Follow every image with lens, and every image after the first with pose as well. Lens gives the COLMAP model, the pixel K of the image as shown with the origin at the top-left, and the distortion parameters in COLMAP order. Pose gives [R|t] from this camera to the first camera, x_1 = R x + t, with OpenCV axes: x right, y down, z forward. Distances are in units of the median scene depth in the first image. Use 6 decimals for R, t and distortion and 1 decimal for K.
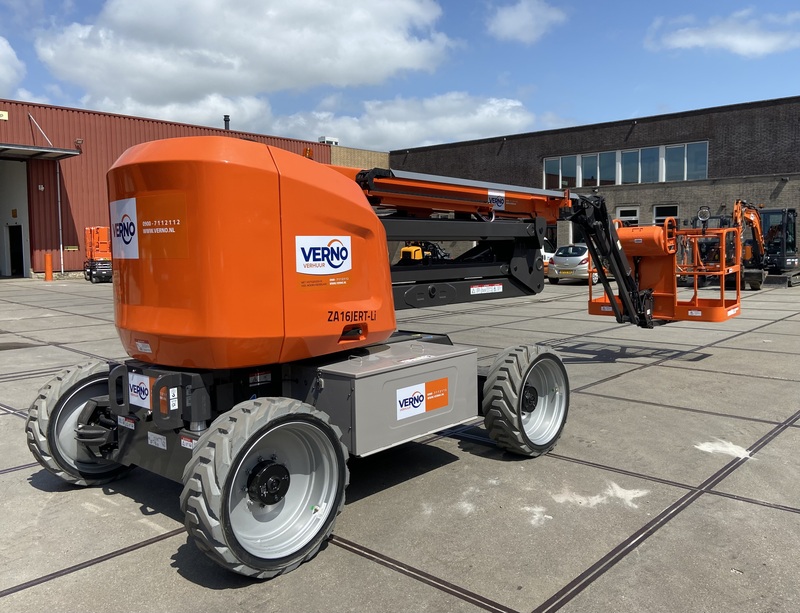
lens RADIAL K [[675.2, 0, 400.8], [0, 675.2, 288.1], [0, 0, 1]] dist [0.001068, 0.002341]
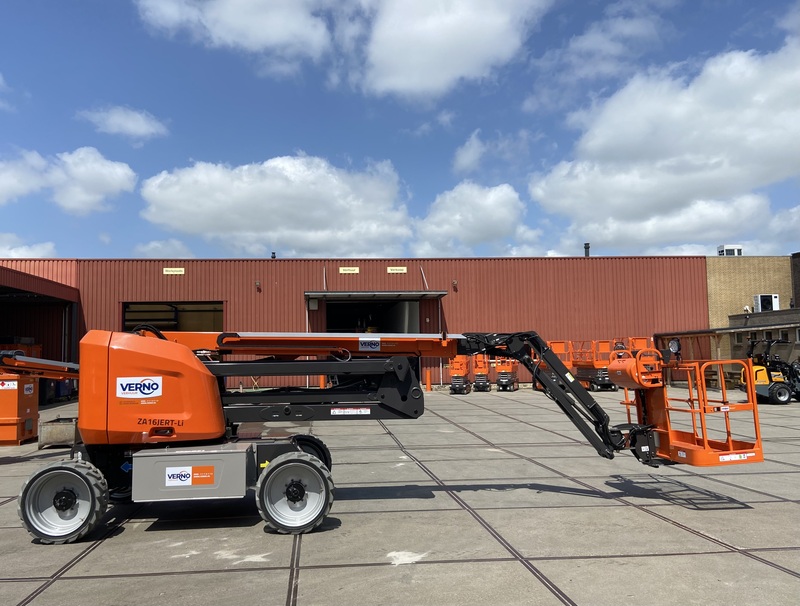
lens RADIAL K [[725.5, 0, 430.9], [0, 725.5, 301.5], [0, 0, 1]] dist [0.087989, -0.022735]
pose [[0.724080, -0.054764, -0.687539, 1.697376], [-0.038757, 0.992037, -0.119834, -0.065602], [0.688626, 0.113417, 0.716192, 0.074700]]
